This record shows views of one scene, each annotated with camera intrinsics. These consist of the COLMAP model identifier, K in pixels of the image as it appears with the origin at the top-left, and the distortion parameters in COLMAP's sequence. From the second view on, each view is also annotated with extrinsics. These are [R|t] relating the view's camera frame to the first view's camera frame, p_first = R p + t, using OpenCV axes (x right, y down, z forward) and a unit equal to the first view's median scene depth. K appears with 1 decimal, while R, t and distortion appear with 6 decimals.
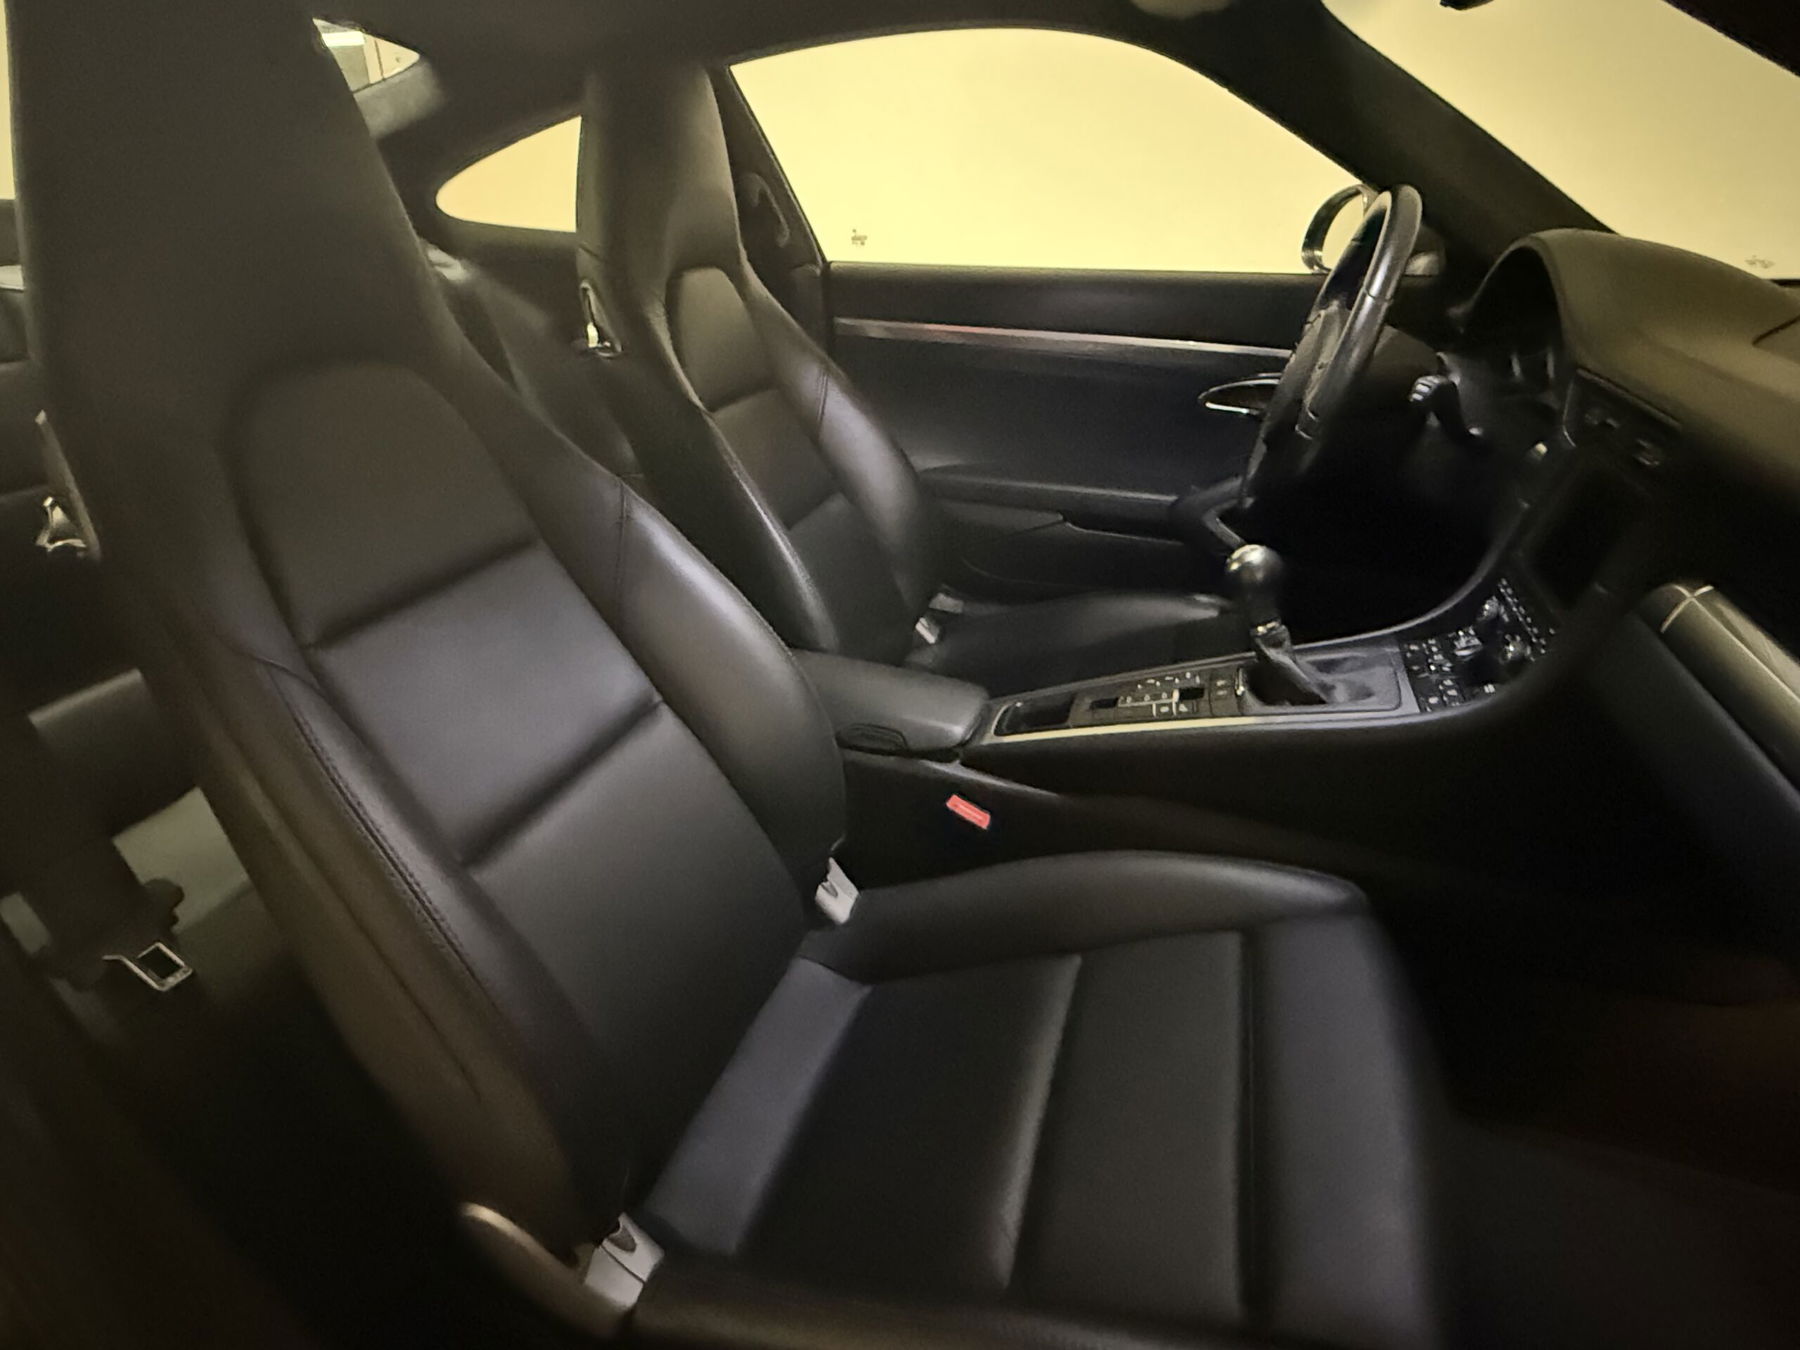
lens RADIAL K [[1011.5, 0, 900.9], [0, 1011.5, 674.5], [0, 0, 1]] dist [-0.001059, -0.007073]
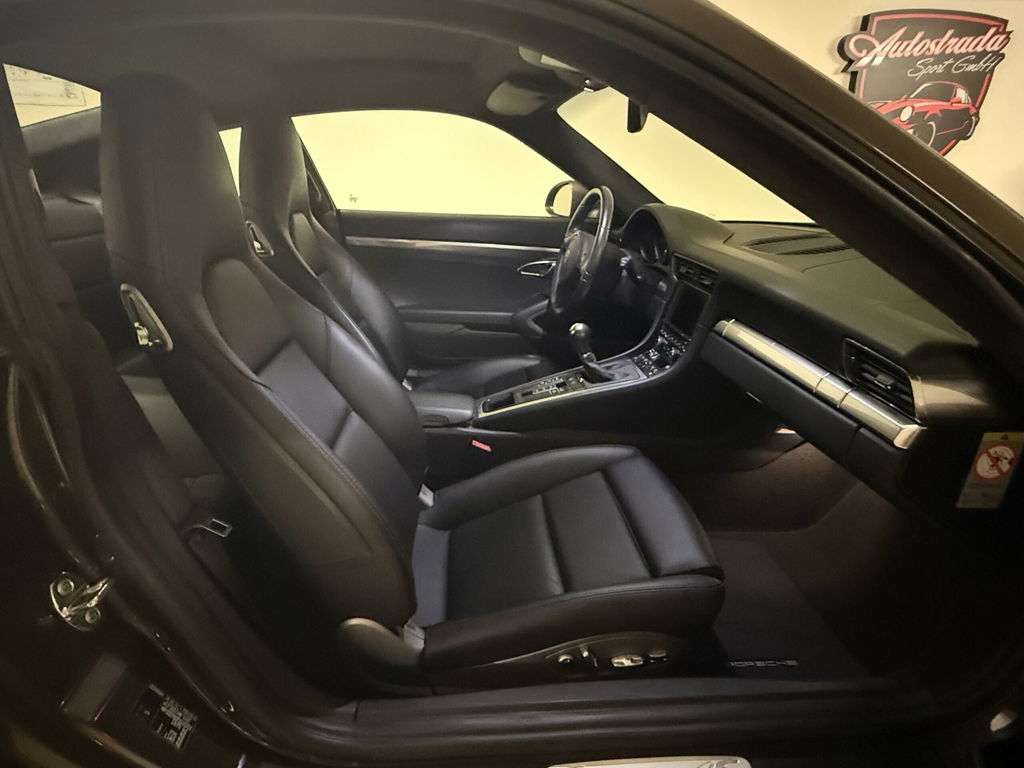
lens RADIAL K [[575.4, 0, 510.3], [0, 575.4, 384.8], [0, 0, 1]] dist [-0.001059, -0.007073]
pose [[0.922934, -0.102600, 0.371034, -0.343464], [0.132319, 0.989654, -0.055475, 0.079076], [-0.361503, 0.100295, 0.926961, -0.253802]]
